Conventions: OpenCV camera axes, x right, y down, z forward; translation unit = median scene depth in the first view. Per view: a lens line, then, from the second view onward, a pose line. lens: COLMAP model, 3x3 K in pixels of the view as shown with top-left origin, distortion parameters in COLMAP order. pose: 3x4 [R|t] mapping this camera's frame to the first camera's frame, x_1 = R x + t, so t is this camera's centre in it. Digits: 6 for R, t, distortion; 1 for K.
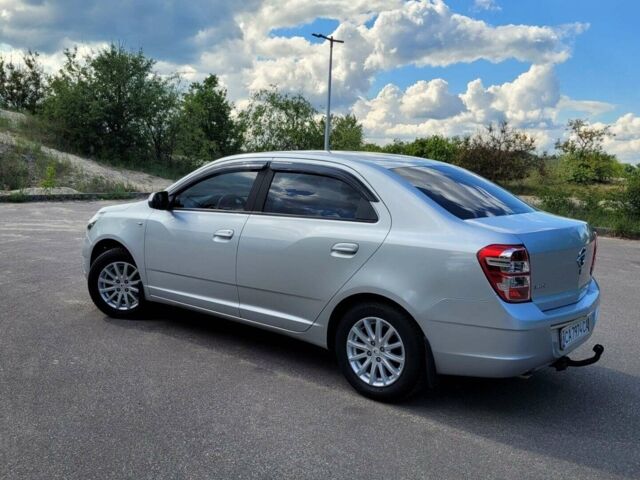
lens RADIAL K [[629.8, 0, 324.3], [0, 629.8, 238.6], [0, 0, 1]] dist [0.038914, 0.000000]
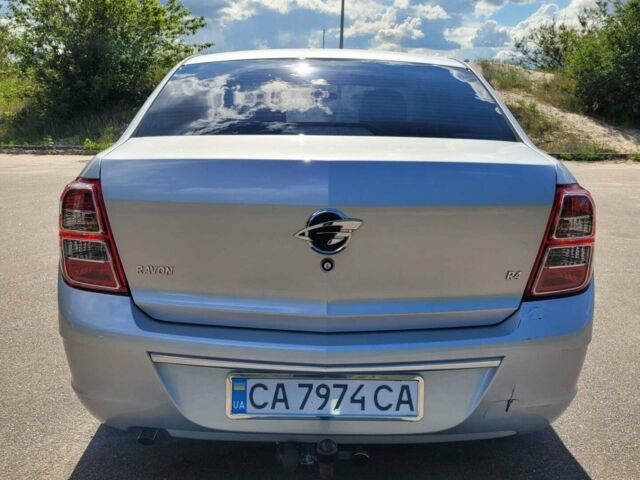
lens RADIAL K [[629.8, 0, 337.6], [0, 629.8, 245.0], [0, 0, 1]] dist [0.038914, 0.000000]
pose [[0.625960, 0.135758, -0.767948, 0.602812], [-0.089656, 0.990730, 0.102061, -0.013718], [0.774684, 0.004965, 0.632329, 0.613298]]
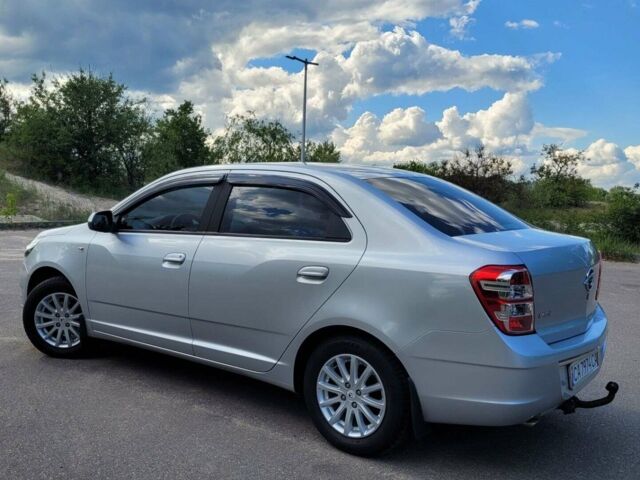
lens RADIAL K [[629.8, 0, 323.4], [0, 629.8, 243.8], [0, 0, 1]] dist [0.038914, 0.000000]
pose [[0.999449, -0.012686, 0.030662, 0.016583], [0.013748, 0.999304, -0.034679, 0.004905], [-0.030201, 0.035081, 0.998928, 0.118091]]
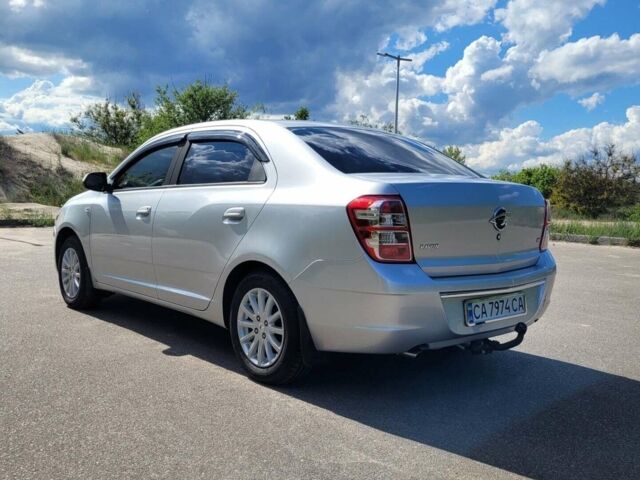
lens RADIAL K [[629.8, 0, 322.9], [0, 629.8, 246.4], [0, 0, 1]] dist [0.038914, 0.000000]
pose [[0.984686, -0.005084, -0.174266, 0.246407], [-0.002848, 0.998972, -0.045236, 0.080155], [0.174317, 0.045039, 0.983659, 0.103264]]
